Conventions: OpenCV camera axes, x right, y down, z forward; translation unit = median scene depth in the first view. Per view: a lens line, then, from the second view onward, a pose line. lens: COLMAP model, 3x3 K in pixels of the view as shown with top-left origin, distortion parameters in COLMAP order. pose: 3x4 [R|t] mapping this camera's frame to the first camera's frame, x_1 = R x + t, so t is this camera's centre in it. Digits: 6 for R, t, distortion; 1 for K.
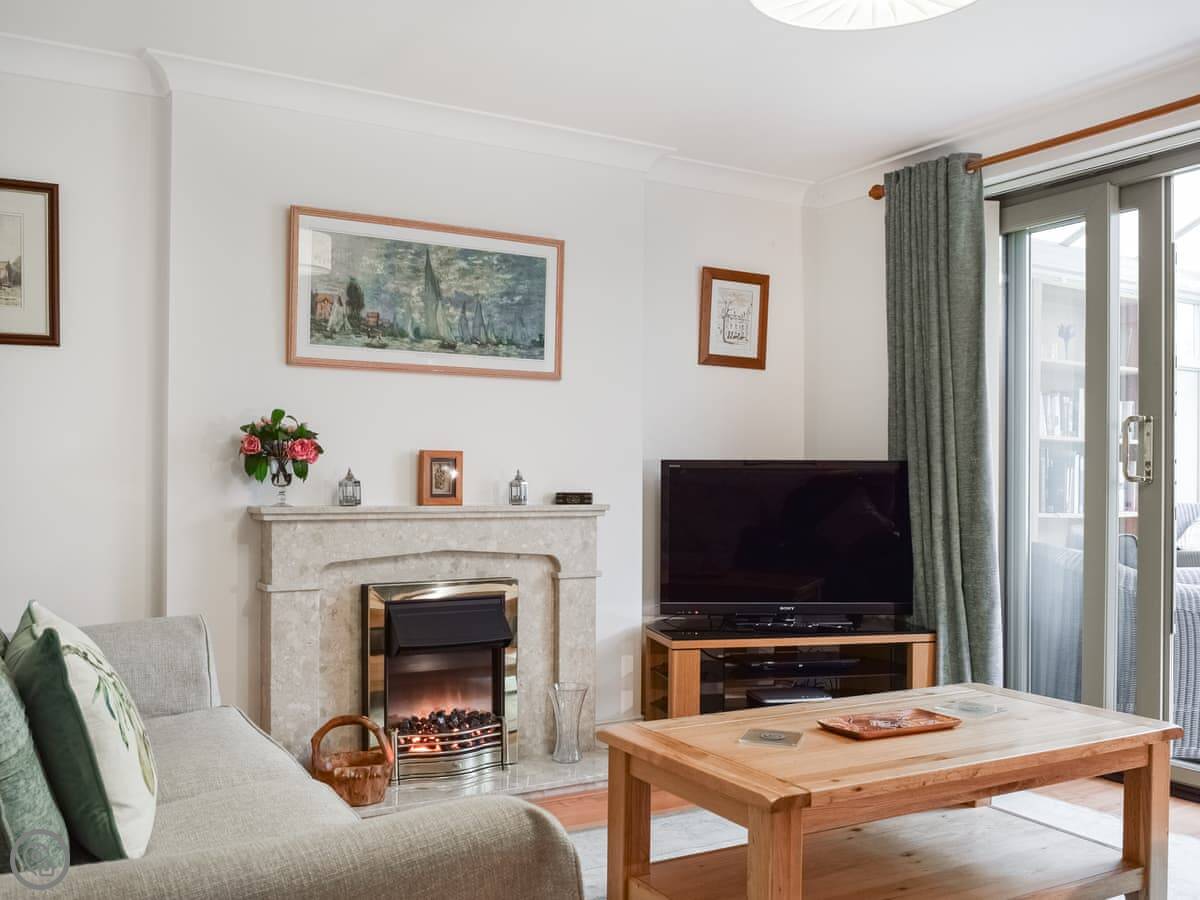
lens RADIAL K [[1019.3, 0, 607.4], [0, 1019.3, 454.1], [0, 0, 1]] dist [-0.051632, 0.022287]
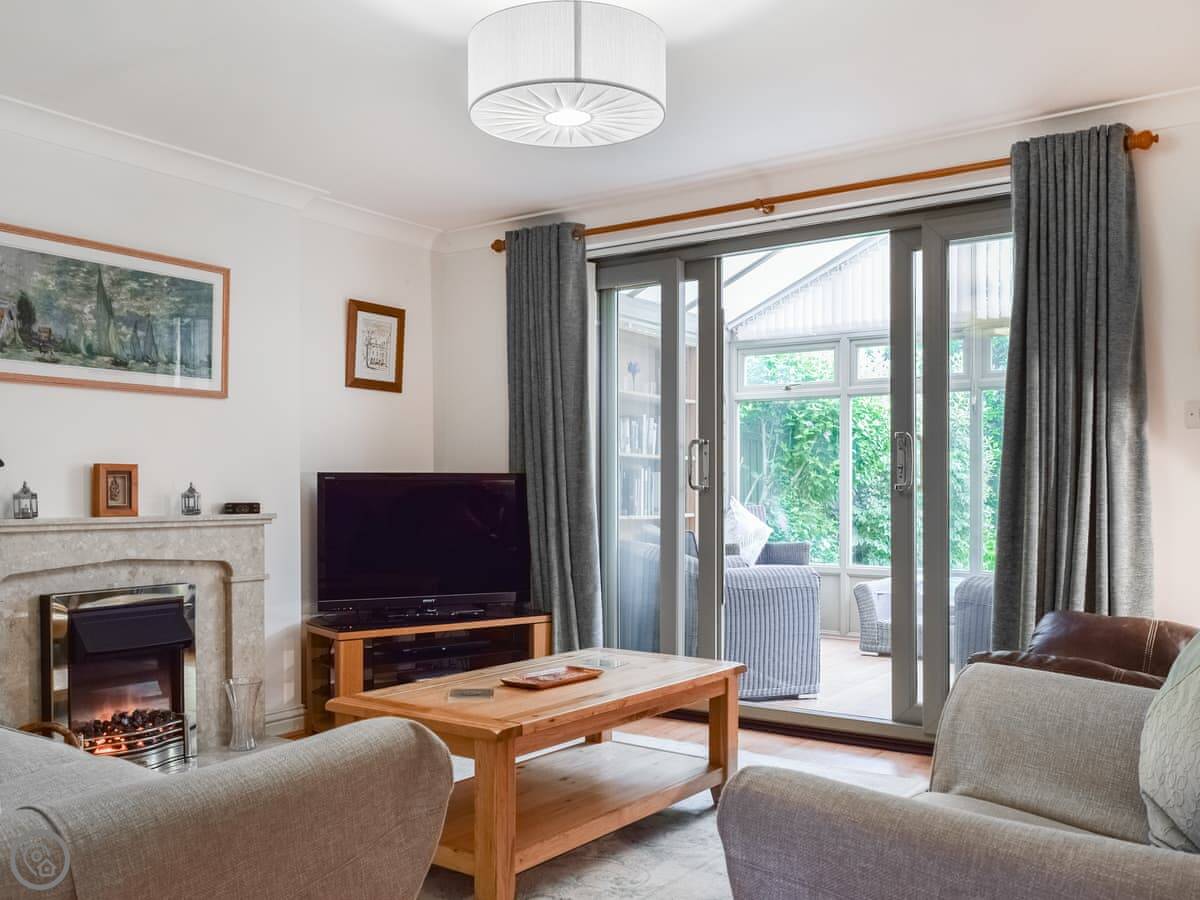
lens RADIAL K [[1019.3, 0, 589.6], [0, 1019.3, 457.5], [0, 0, 1]] dist [-0.051632, 0.022287]
pose [[0.906666, 0.006124, 0.421806, -0.157227], [-0.003203, 0.999966, -0.007632, -0.003599], [-0.421838, 0.005568, 0.906654, -0.137697]]
